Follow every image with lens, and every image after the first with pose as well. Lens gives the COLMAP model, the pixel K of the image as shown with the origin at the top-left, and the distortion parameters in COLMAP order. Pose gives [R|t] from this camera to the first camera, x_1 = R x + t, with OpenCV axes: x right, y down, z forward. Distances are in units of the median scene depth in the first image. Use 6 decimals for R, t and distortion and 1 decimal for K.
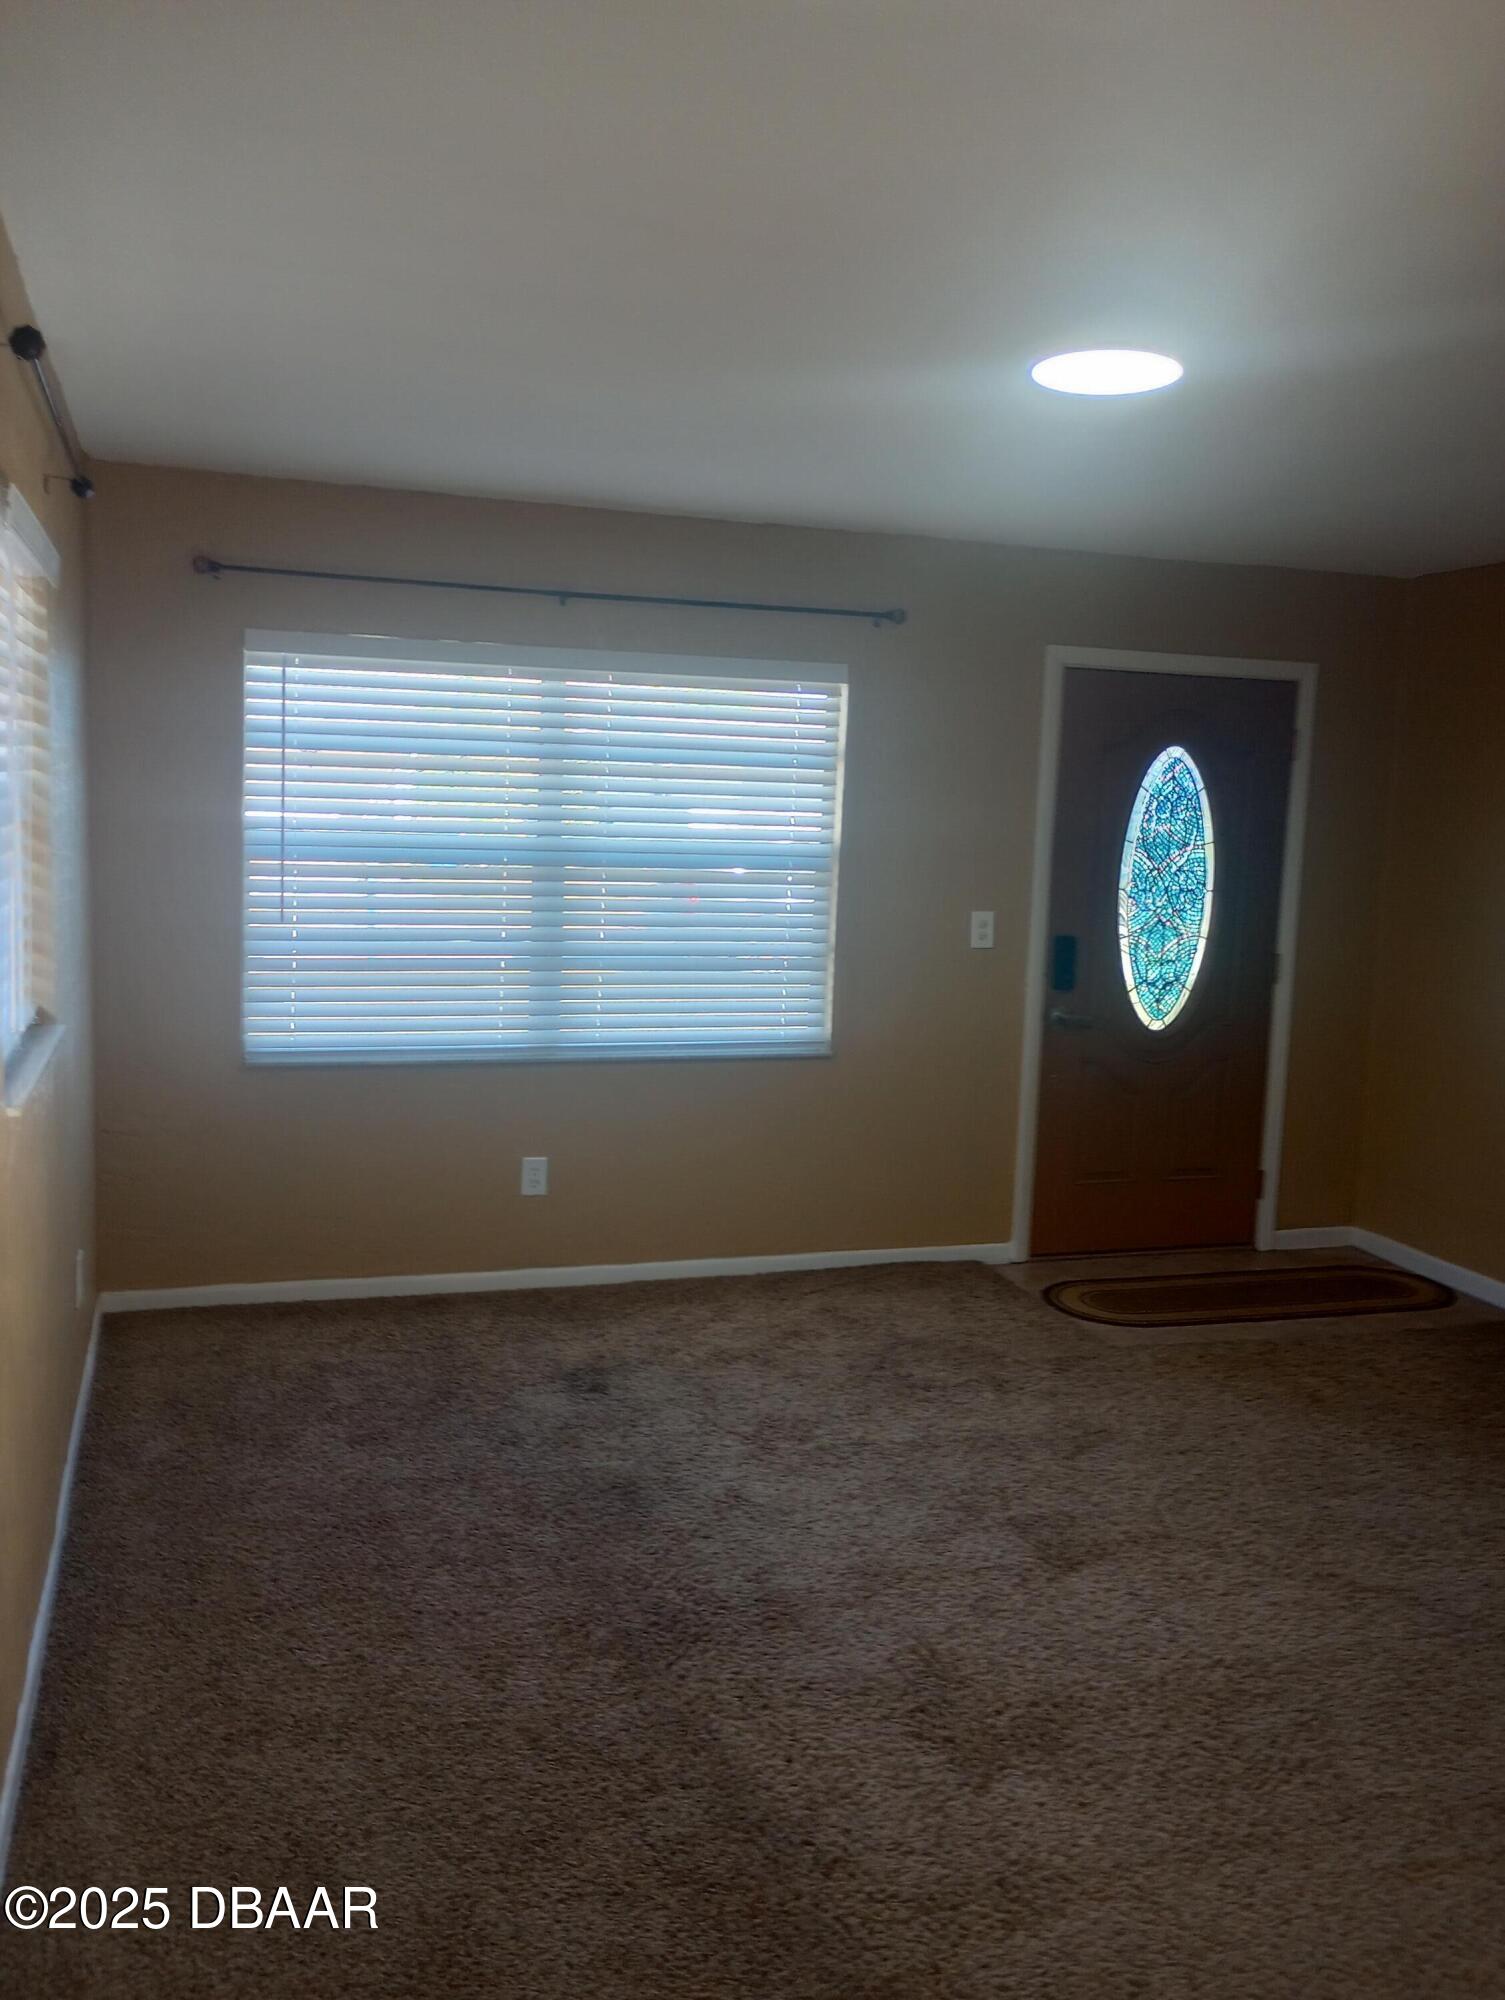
lens RADIAL K [[1680.5, 0, 741.4], [0, 1680.5, 1001.4], [0, 0, 1]] dist [0.054482, -0.058181]
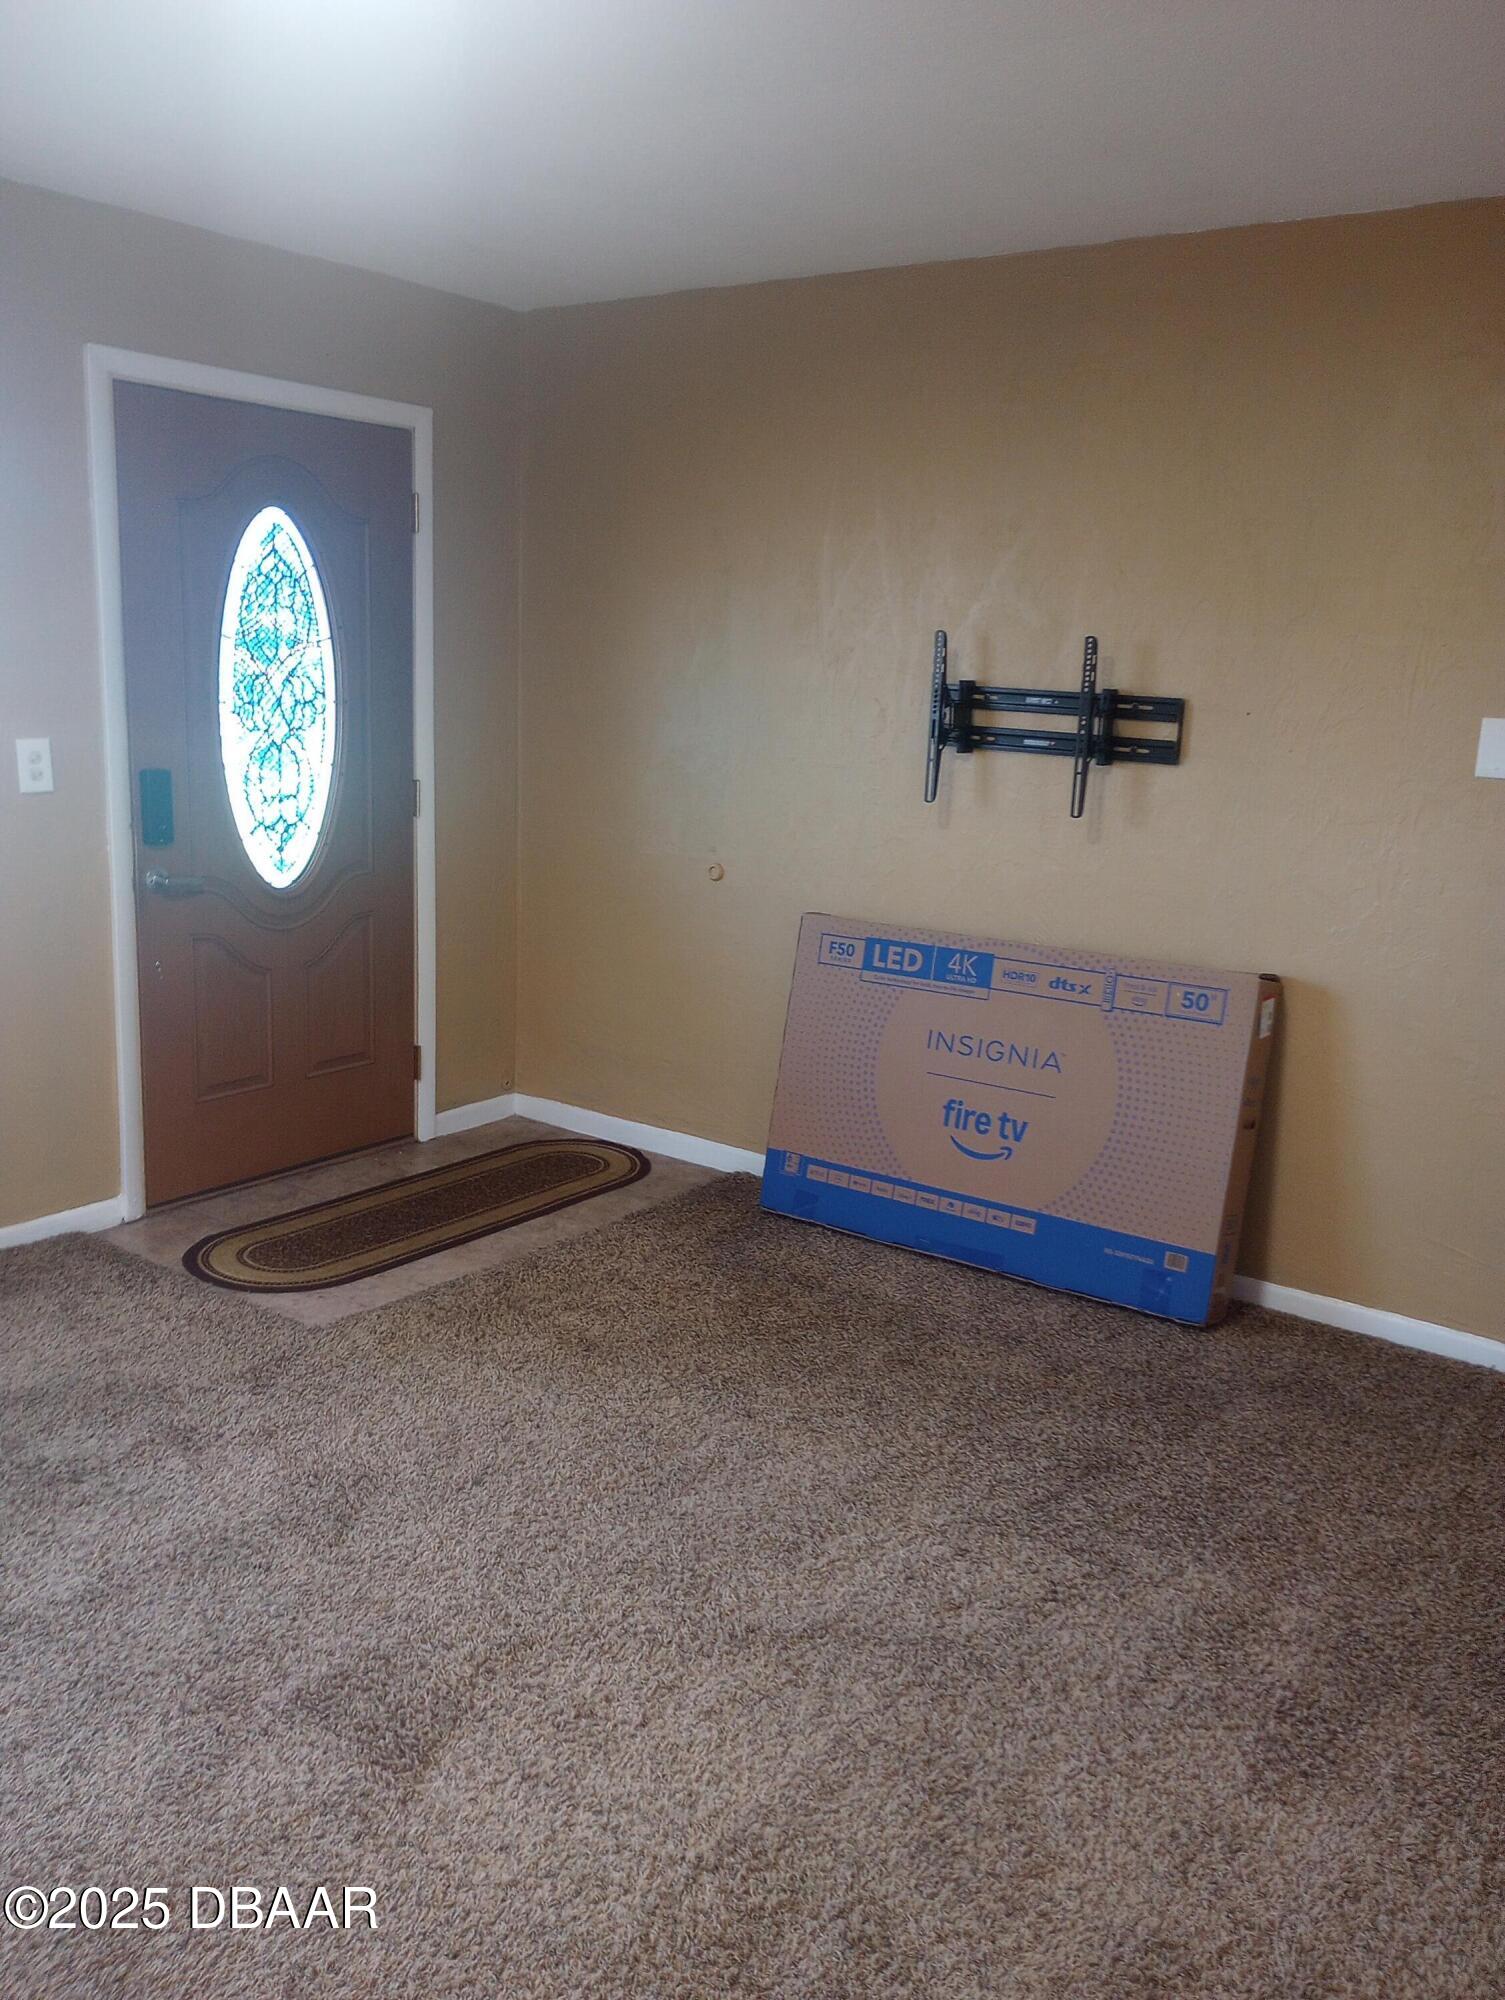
lens RADIAL K [[1680.5, 0, 749.1], [0, 1680.5, 990.3], [0, 0, 1]] dist [0.054482, -0.058181]
pose [[0.816510, -0.121450, 0.564412, -0.020747], [0.064546, 0.990697, 0.119801, -0.015994], [-0.573711, -0.061388, 0.816754, 0.265836]]
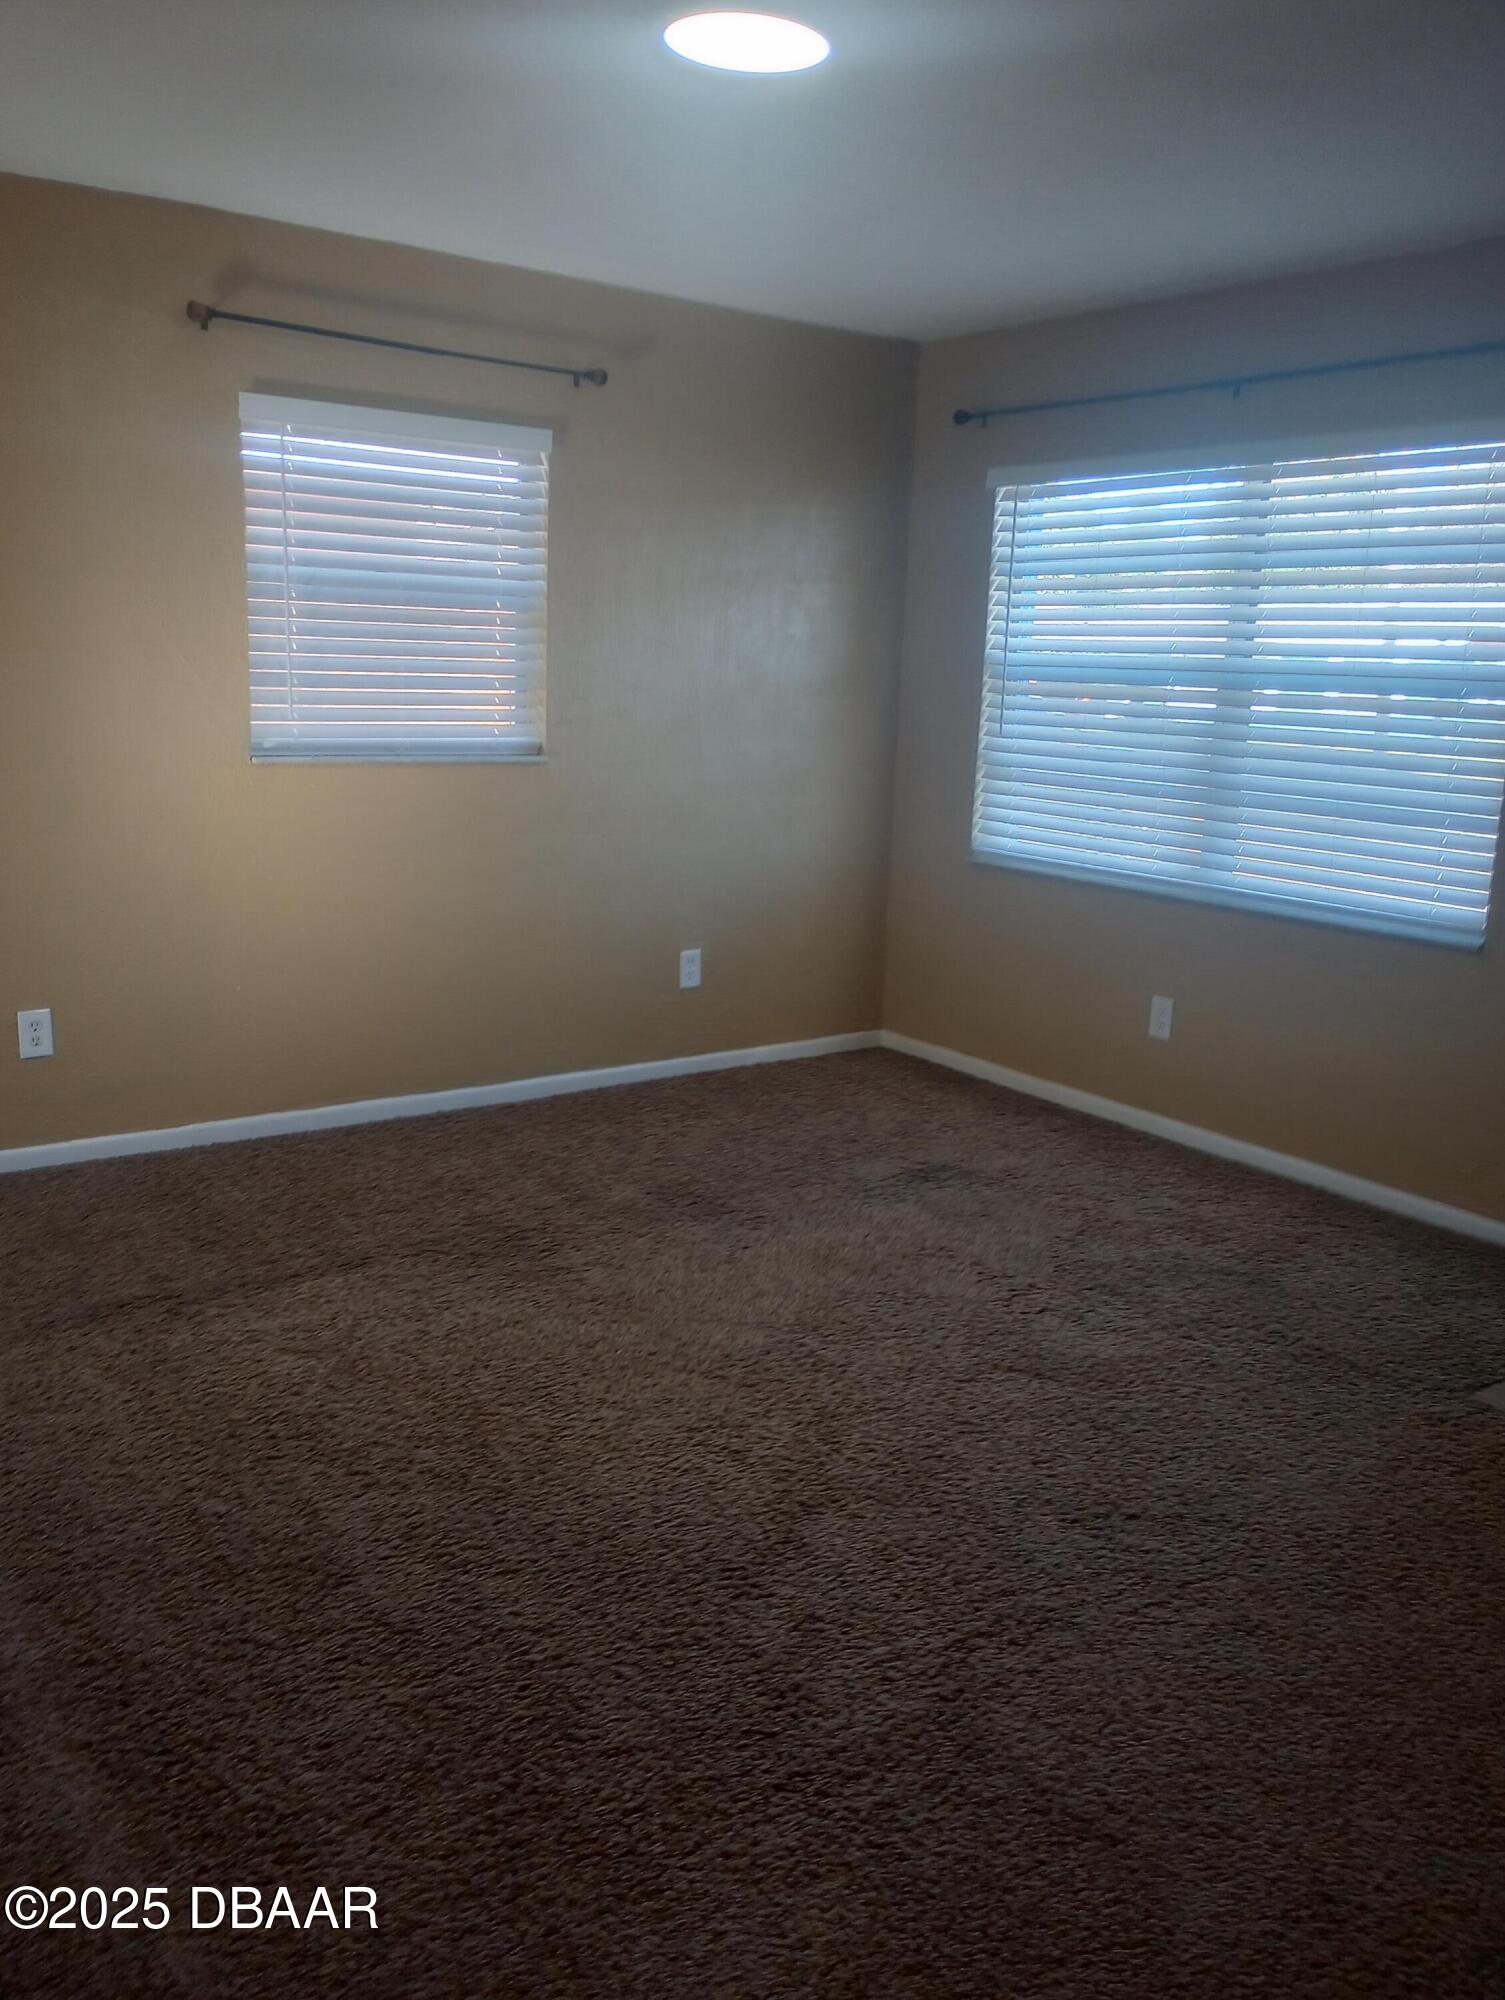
lens RADIAL K [[1680.5, 0, 744.4], [0, 1680.5, 1016.0], [0, 0, 1]] dist [0.054482, -0.058181]
pose [[0.321176, 0.183745, -0.929023, 0.661107], [-0.143654, 0.979097, 0.143986, -0.000923], [0.936061, 0.087213, 0.340858, 0.431507]]
